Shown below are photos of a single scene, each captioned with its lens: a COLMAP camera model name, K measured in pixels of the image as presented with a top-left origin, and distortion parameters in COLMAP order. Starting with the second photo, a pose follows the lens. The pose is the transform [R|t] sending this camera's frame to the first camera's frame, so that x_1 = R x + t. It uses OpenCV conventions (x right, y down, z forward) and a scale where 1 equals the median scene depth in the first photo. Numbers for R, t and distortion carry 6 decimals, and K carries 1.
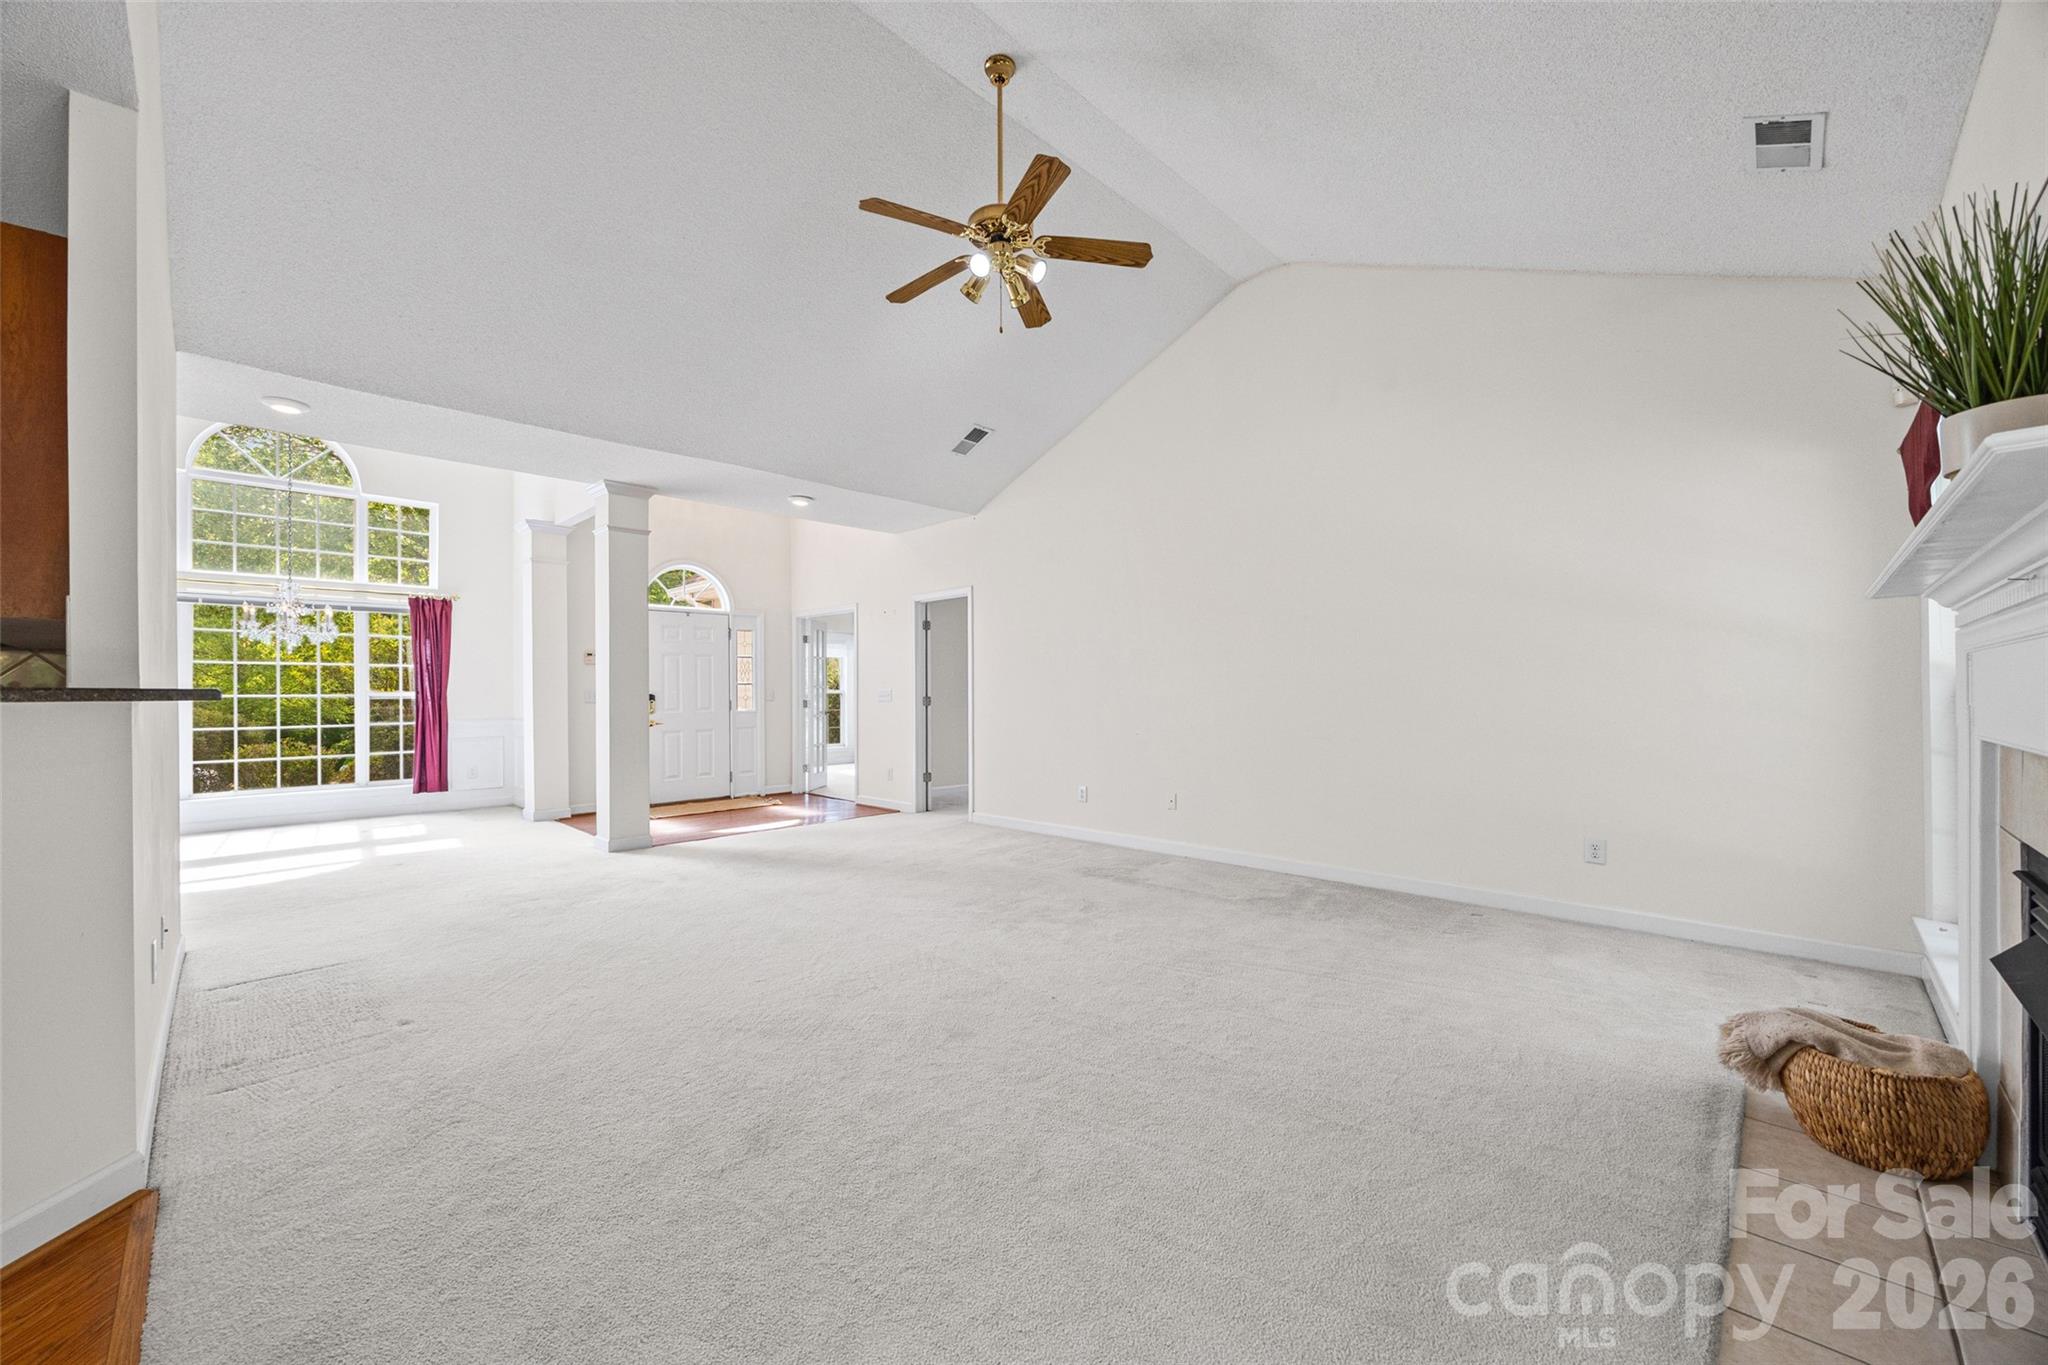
lens RADIAL K [[785.1, 0, 1015.2], [0, 785.1, 691.9], [0, 0, 1]] dist [-0.000233, 0.000343]
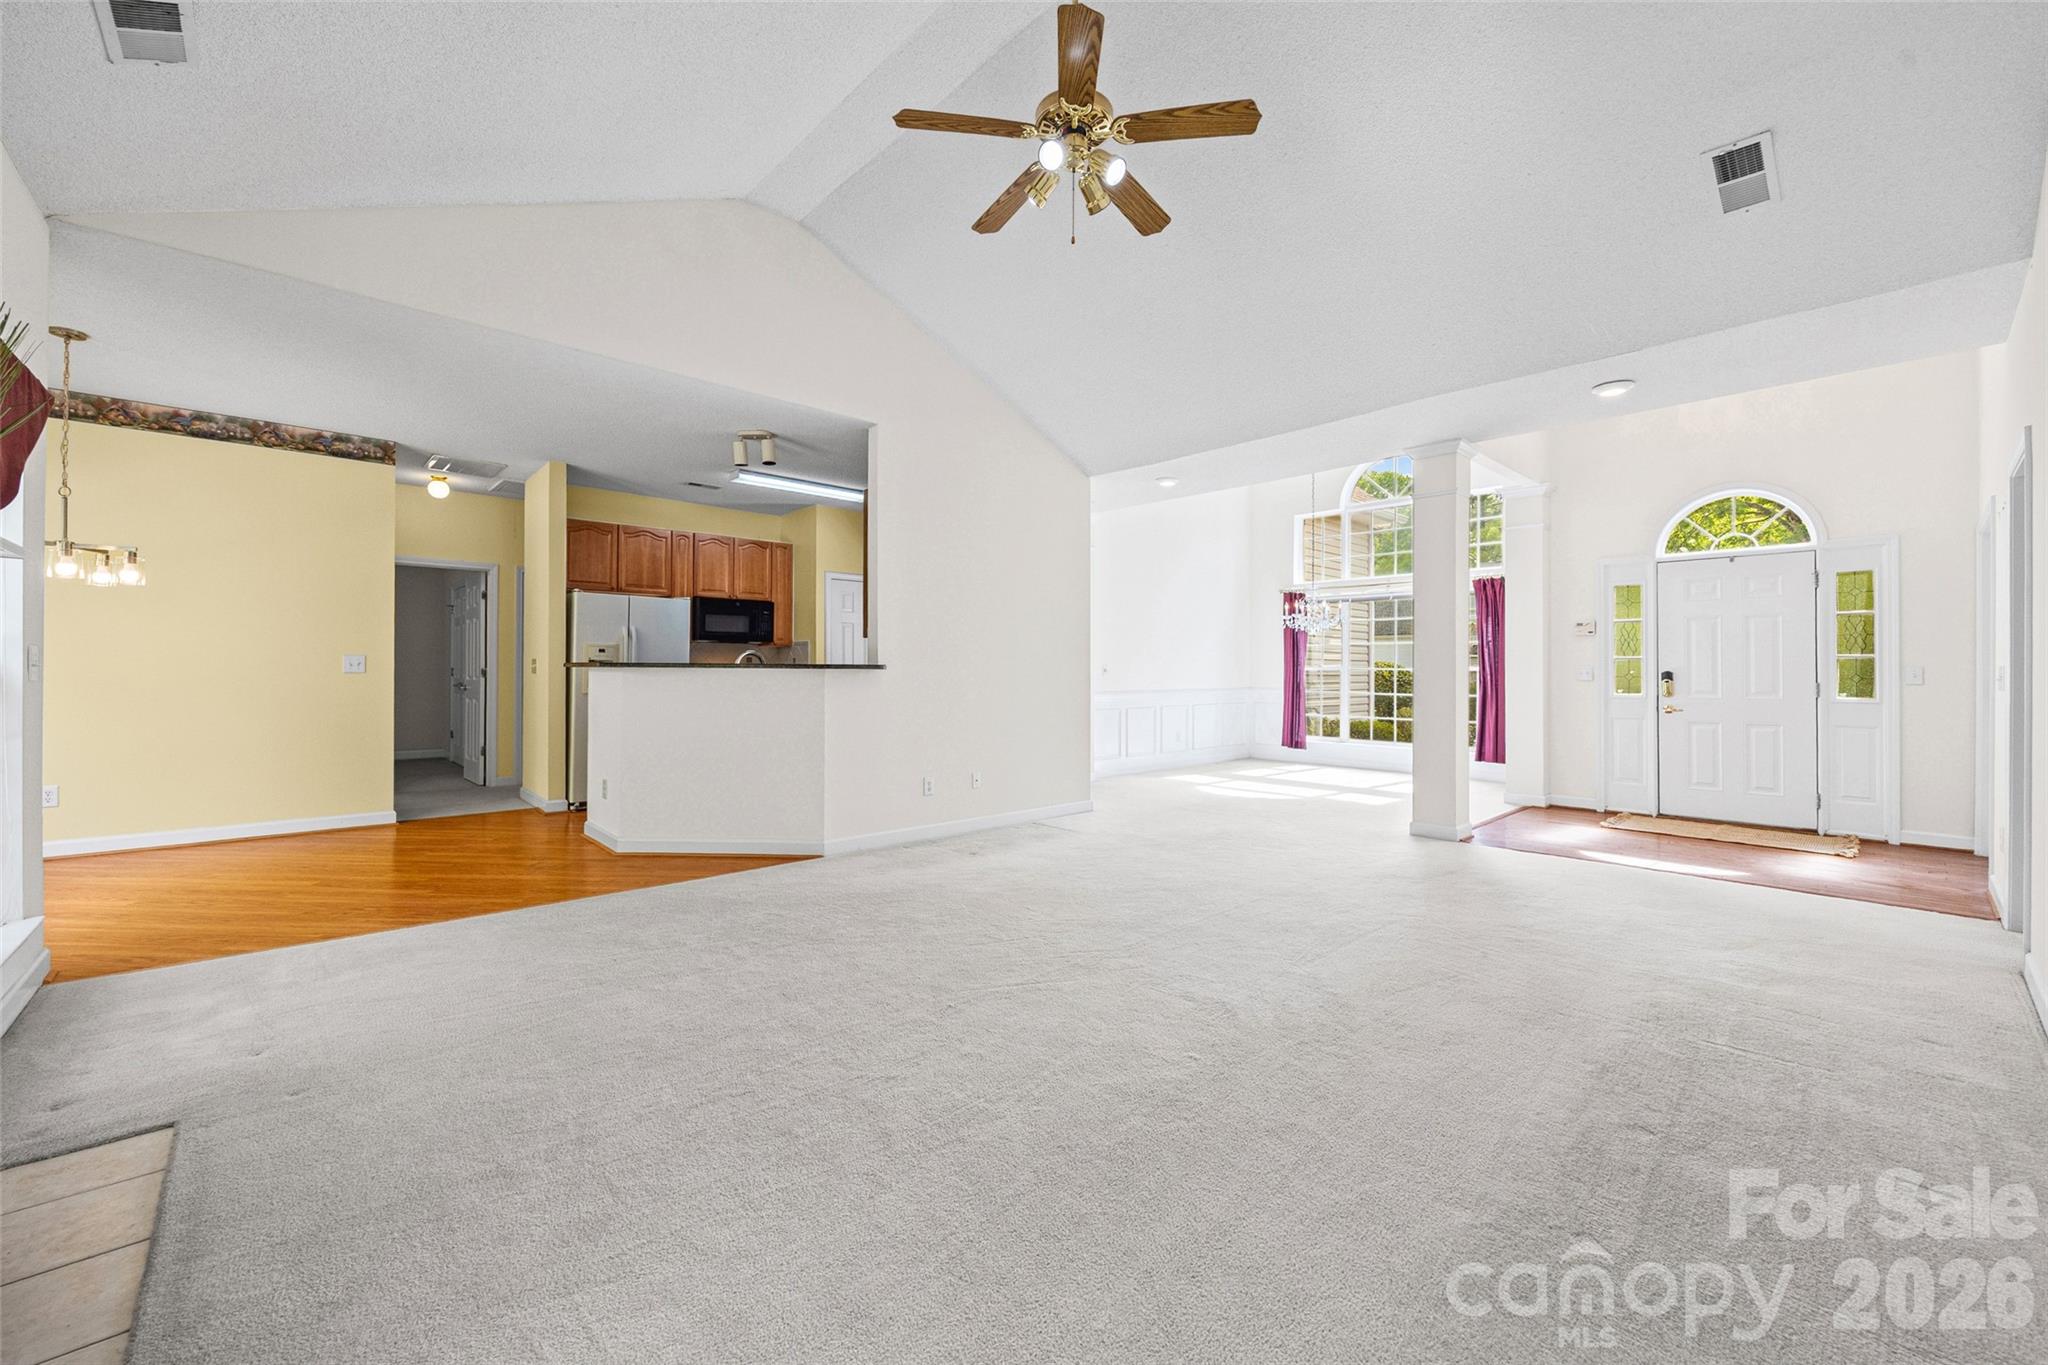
lens RADIAL K [[785.1, 0, 1006.0], [0, 785.1, 664.0], [0, 0, 1]] dist [-0.000233, 0.000343]
pose [[-0.040506, 0.000021, -0.999179, 0.397028], [-0.004988, 0.999988, 0.000223, -0.002106], [0.999167, 0.004993, -0.040505, 0.464335]]
